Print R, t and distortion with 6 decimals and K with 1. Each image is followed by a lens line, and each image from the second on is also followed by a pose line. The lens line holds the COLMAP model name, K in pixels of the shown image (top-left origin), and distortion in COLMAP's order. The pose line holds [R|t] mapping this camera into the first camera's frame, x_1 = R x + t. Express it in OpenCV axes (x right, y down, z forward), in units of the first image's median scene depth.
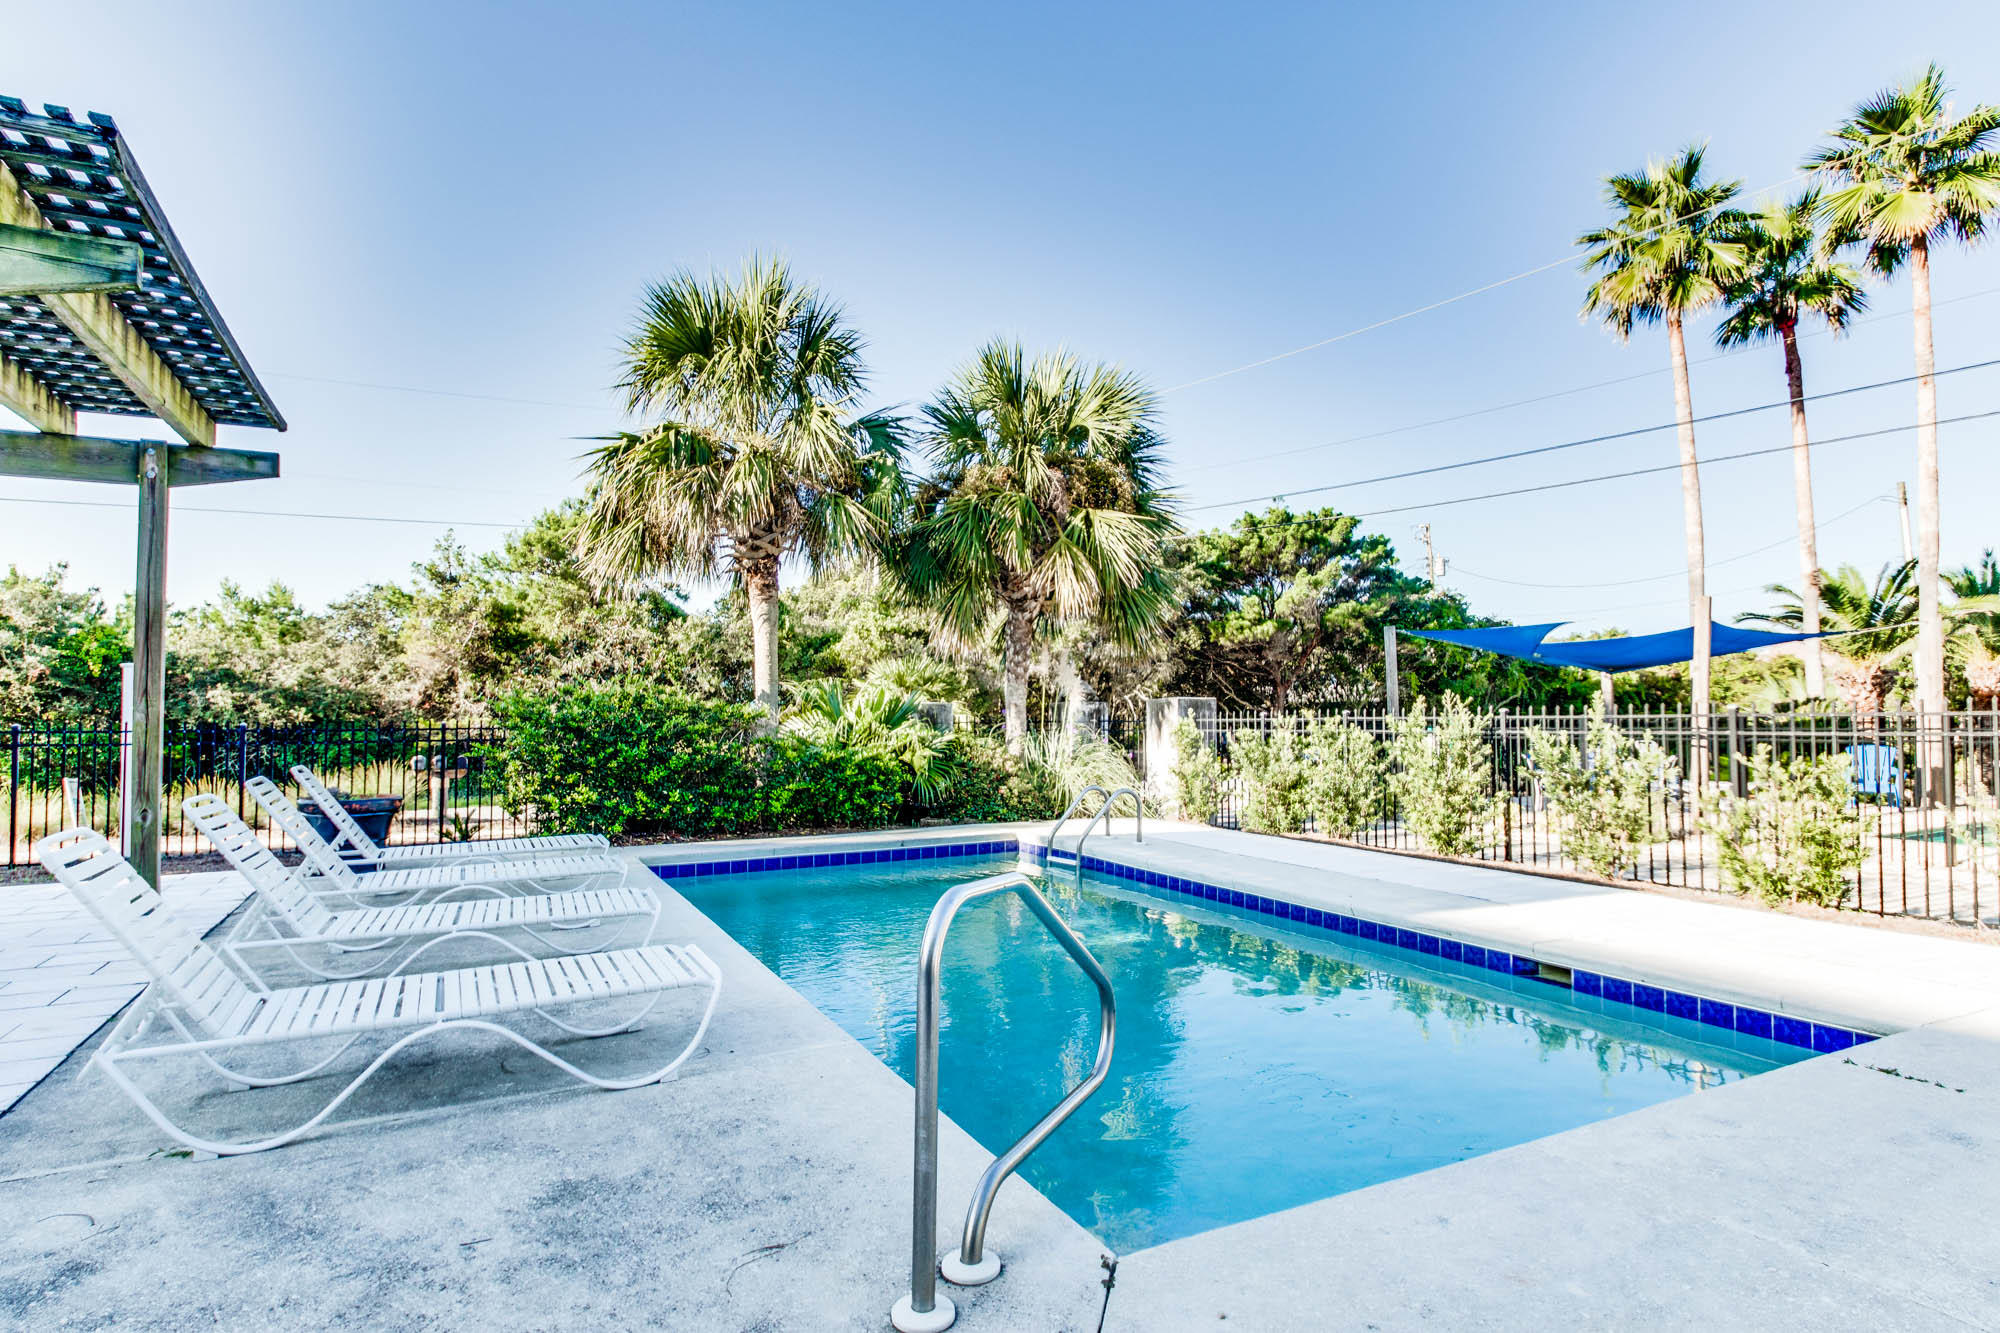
lens RADIAL K [[1052.7, 0, 986.0], [0, 1052.7, 675.8], [0, 0, 1]] dist [0.005549, -0.012275]
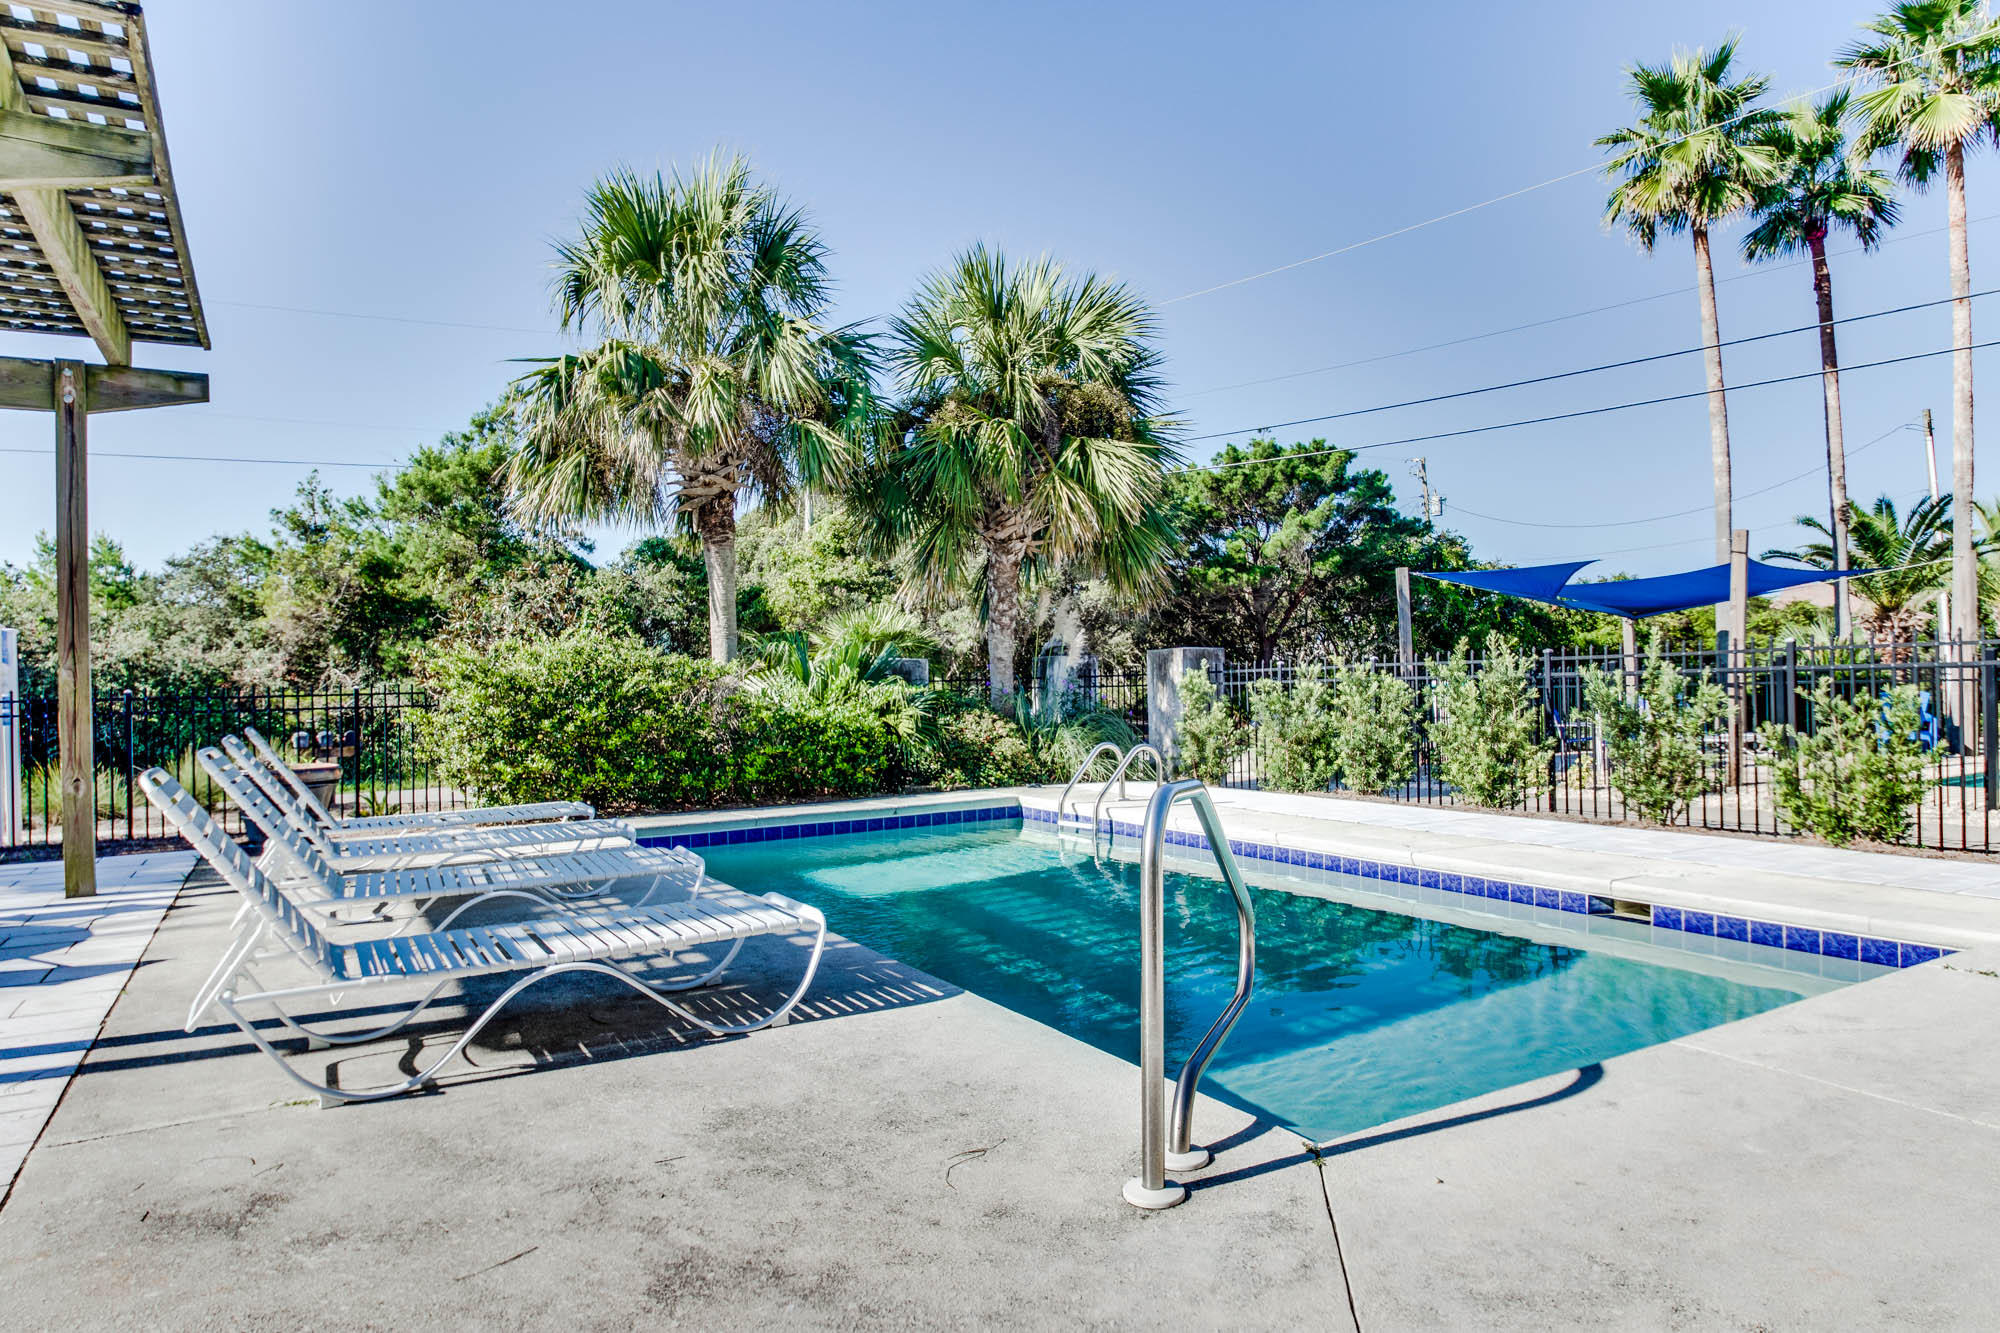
lens RADIAL K [[1213.0, 0, 986.8], [0, 1213.0, 675.8], [0, 0, 1]] dist [-0.017199, -0.002513]
pose [[0.998199, -0.016301, 0.057727, -0.044861], [0.014524, 0.999412, 0.031059, 0.009741], [-0.058199, -0.030164, 0.997849, -0.024594]]
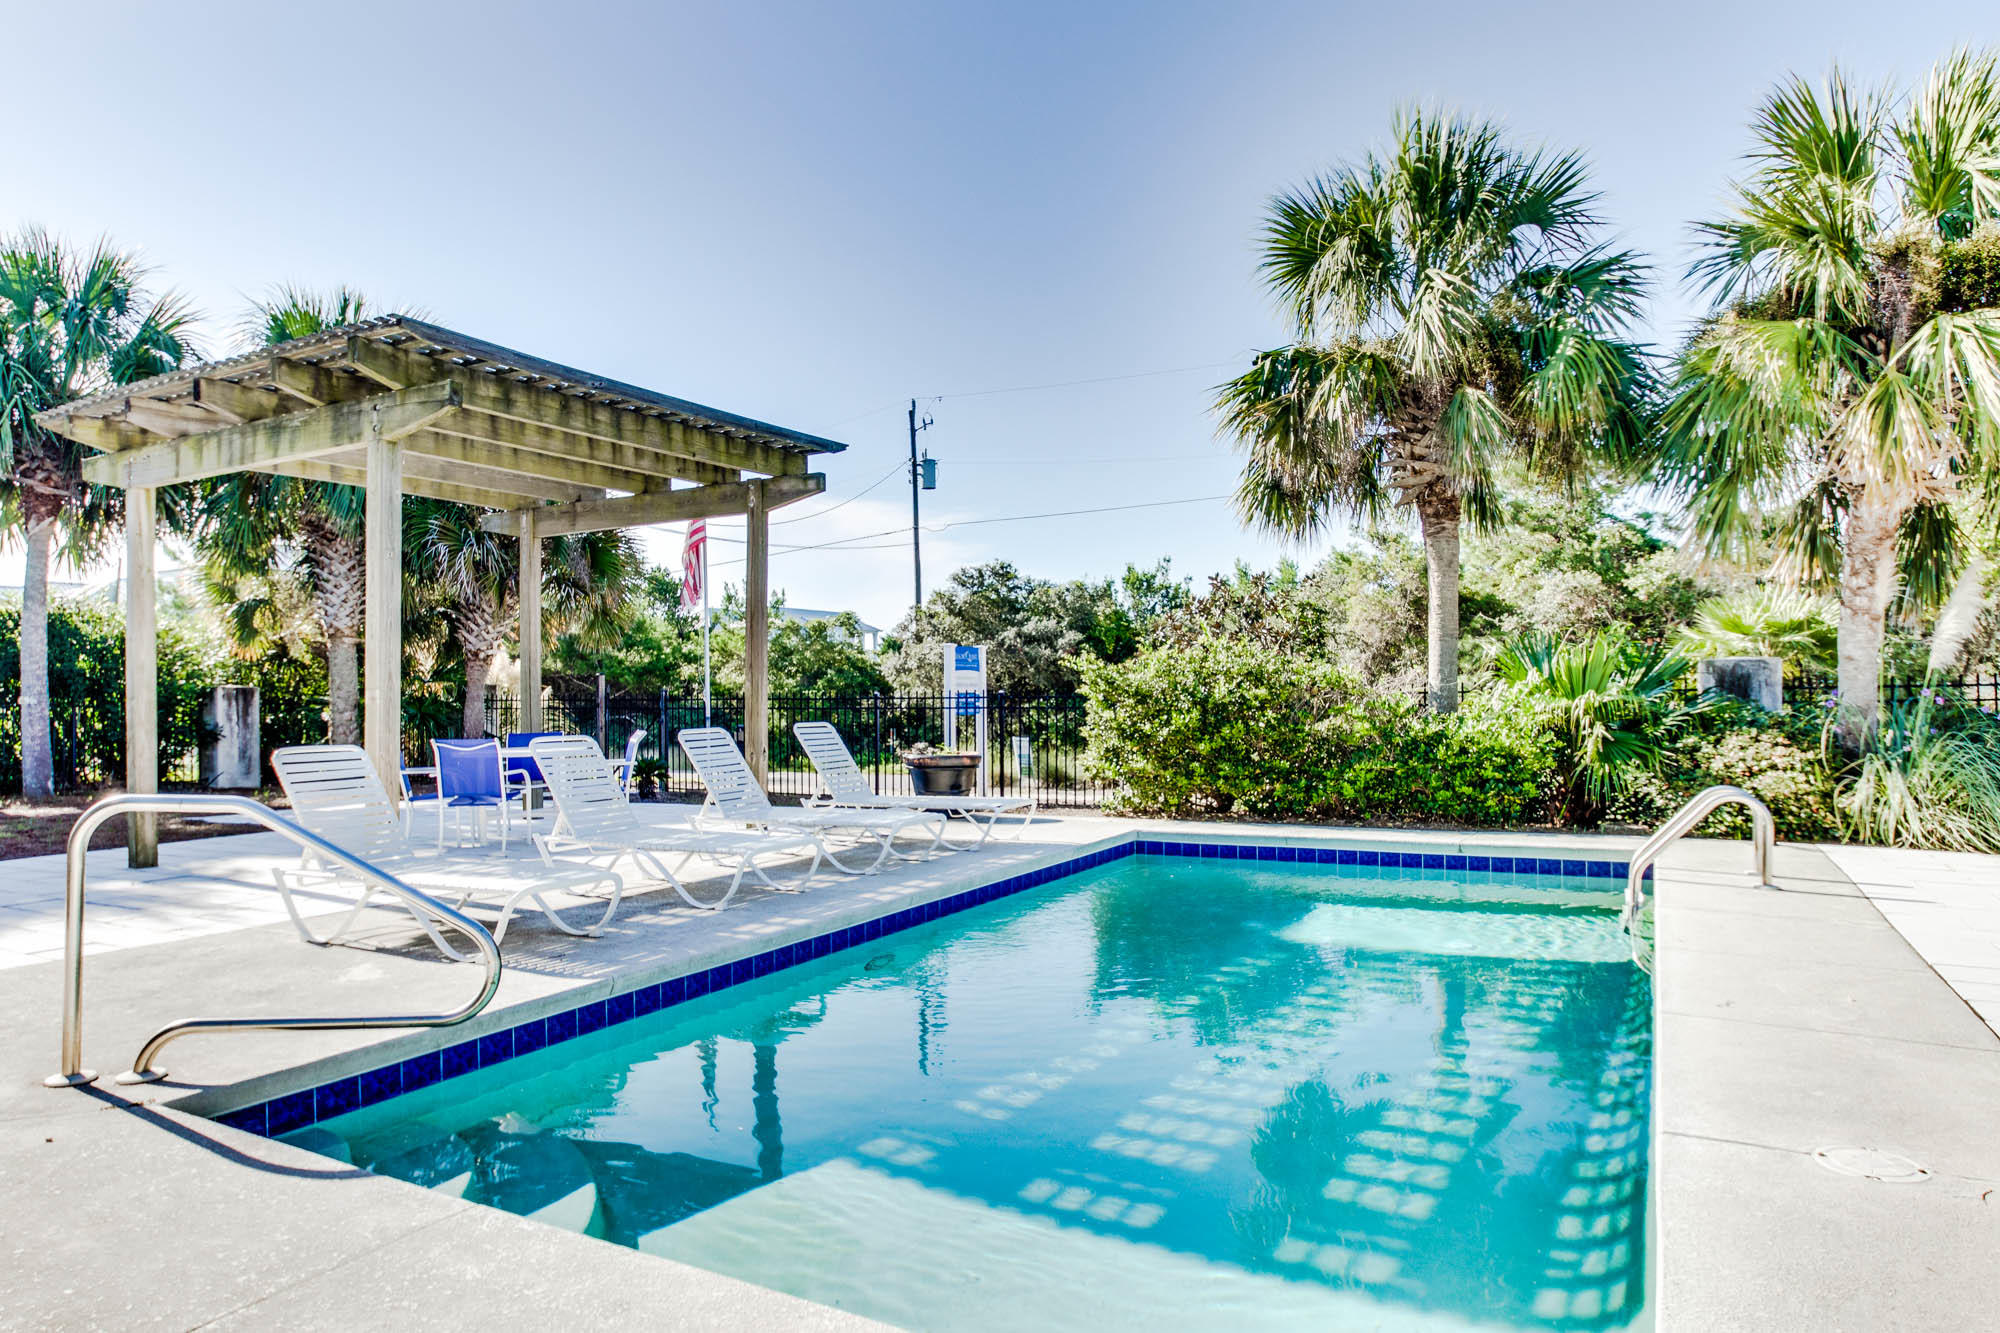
lens RADIAL K [[1213.0, 0, 986.8], [0, 1213.0, 675.8], [0, 0, 1]] dist [-0.017199, -0.002513]
pose [[0.561553, -0.010393, -0.827376, 0.322799], [0.035814, 0.999289, 0.011755, 0.010931], [0.826665, -0.036233, 0.561526, 0.178125]]
